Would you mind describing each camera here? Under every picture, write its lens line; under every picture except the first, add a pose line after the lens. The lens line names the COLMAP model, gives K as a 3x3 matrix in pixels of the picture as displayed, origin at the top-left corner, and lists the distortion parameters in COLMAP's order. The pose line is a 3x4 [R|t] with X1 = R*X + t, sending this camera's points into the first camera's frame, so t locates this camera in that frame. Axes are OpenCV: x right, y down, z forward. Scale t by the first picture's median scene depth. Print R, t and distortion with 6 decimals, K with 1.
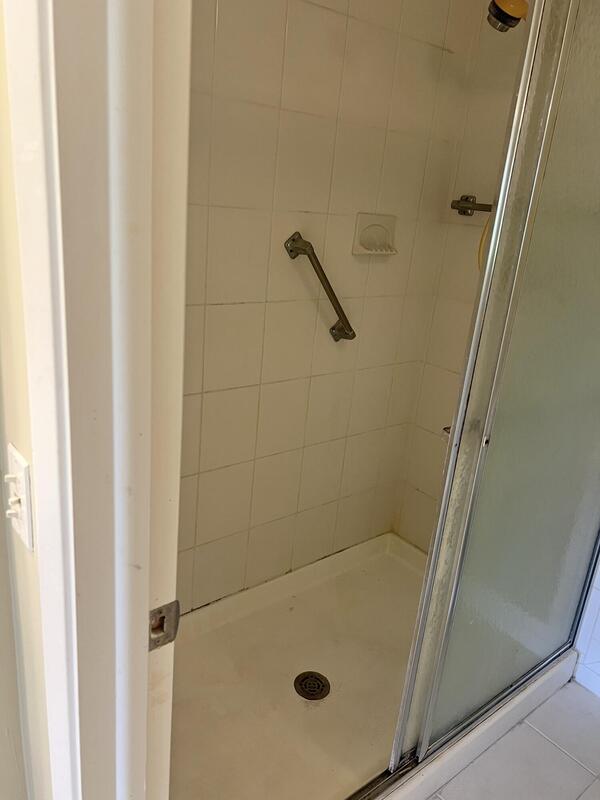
lens RADIAL K [[597.8, 0, 295.5], [0, 597.8, 401.7], [0, 0, 1]] dist [0.056694, -0.069326]
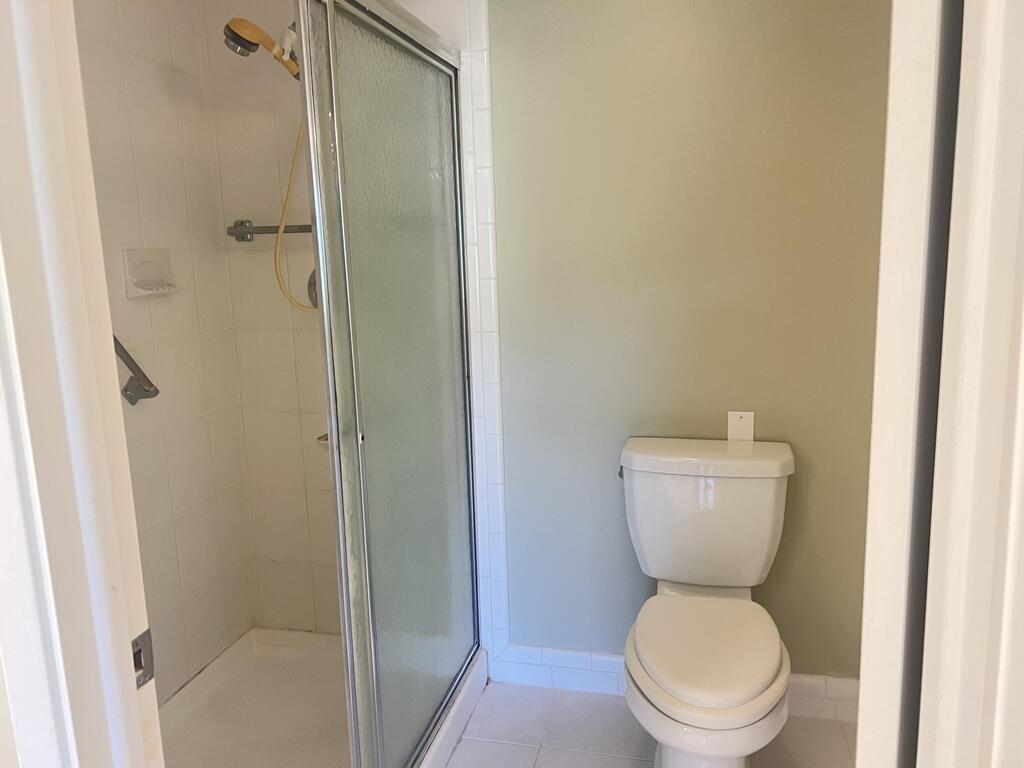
lens RADIAL K [[765.2, 0, 506.6], [0, 765.2, 378.9], [0, 0, 1]] dist [0.056694, -0.069326]
pose [[0.787681, -0.213131, 0.578043, -0.135269], [0.293645, 0.954702, -0.048131, 0.066320], [-0.541601, 0.207651, 0.814586, -0.127389]]
